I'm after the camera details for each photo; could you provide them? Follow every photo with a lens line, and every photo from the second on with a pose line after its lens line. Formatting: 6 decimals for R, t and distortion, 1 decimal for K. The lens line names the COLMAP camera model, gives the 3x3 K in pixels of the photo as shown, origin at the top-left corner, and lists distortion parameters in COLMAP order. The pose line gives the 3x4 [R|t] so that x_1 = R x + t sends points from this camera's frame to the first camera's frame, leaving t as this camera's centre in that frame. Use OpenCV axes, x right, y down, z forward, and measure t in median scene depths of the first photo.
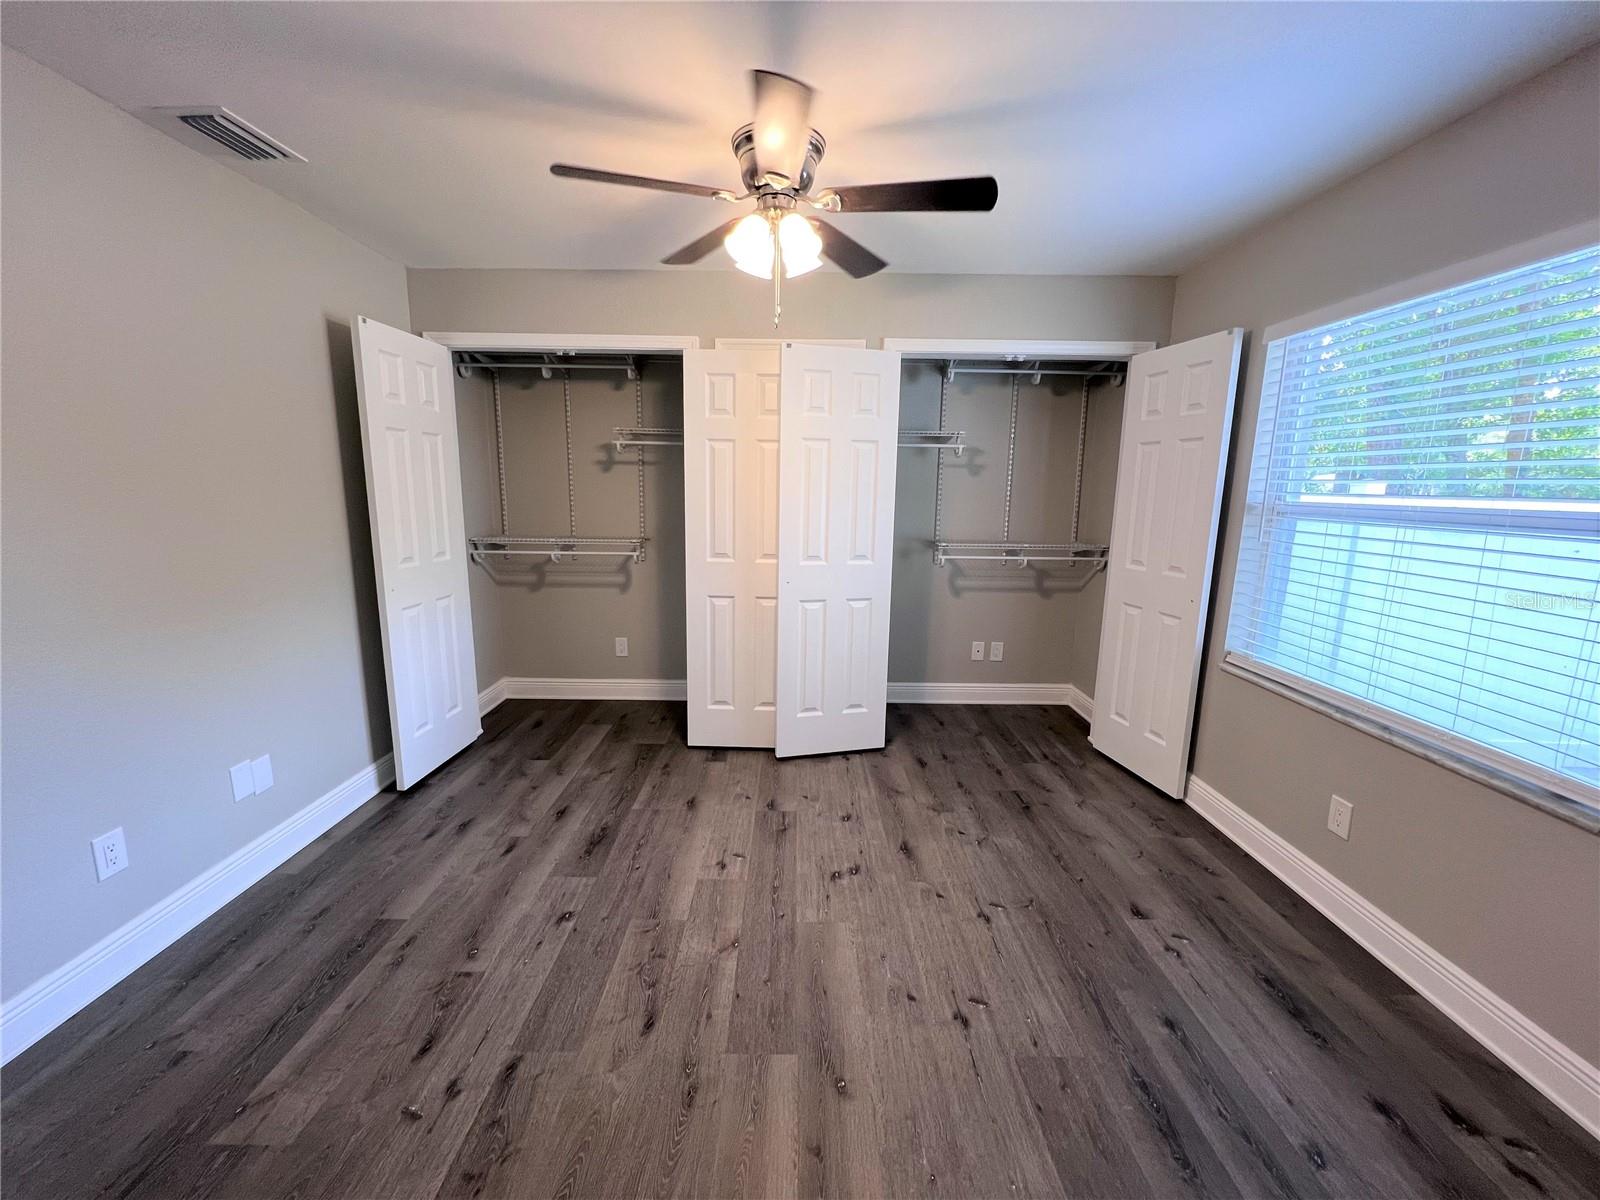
lens RADIAL K [[637.9, 0, 788.1], [0, 637.9, 609.9], [0, 0, 1]] dist [0.002841, -0.000618]
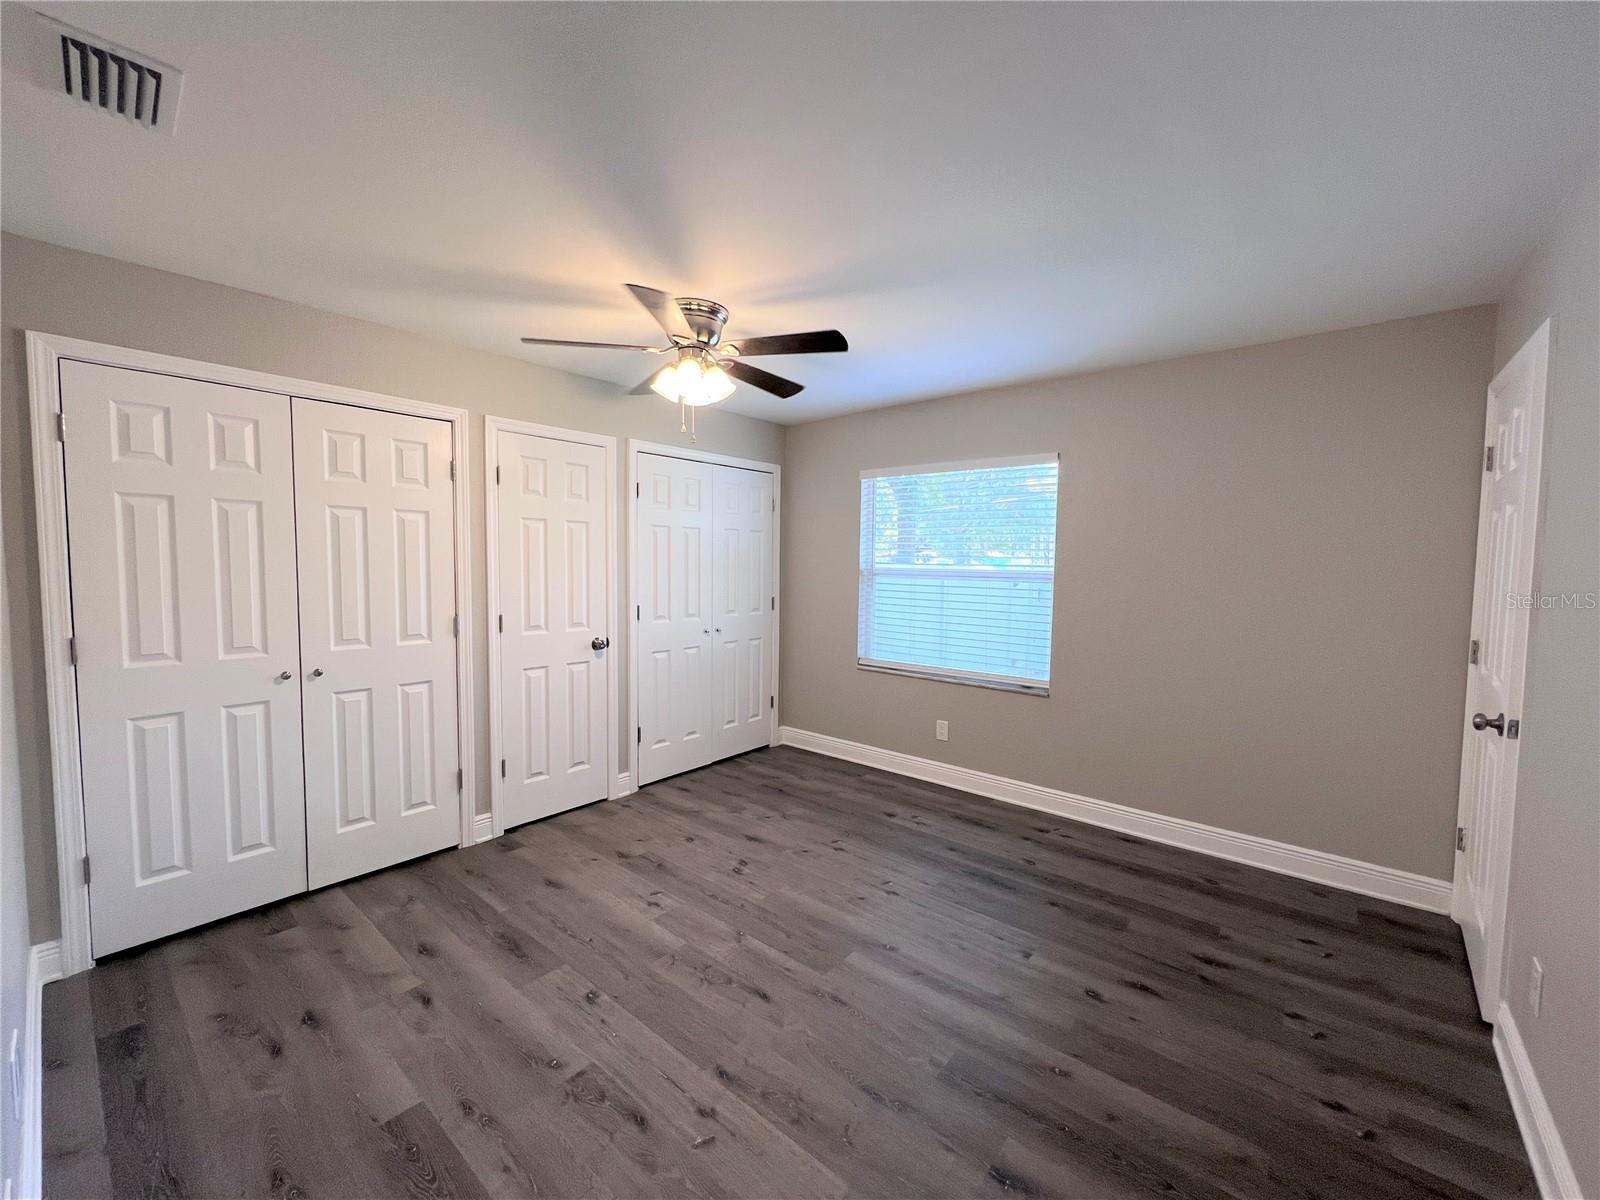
lens RADIAL K [[637.9, 0, 807.6], [0, 637.9, 609.2], [0, 0, 1]] dist [0.002841, -0.000618]
pose [[0.636040, -0.065650, 0.768859, -0.760972], [0.142988, 0.989146, -0.033828, -0.026184], [-0.758293, 0.131453, 0.638523, 0.035178]]
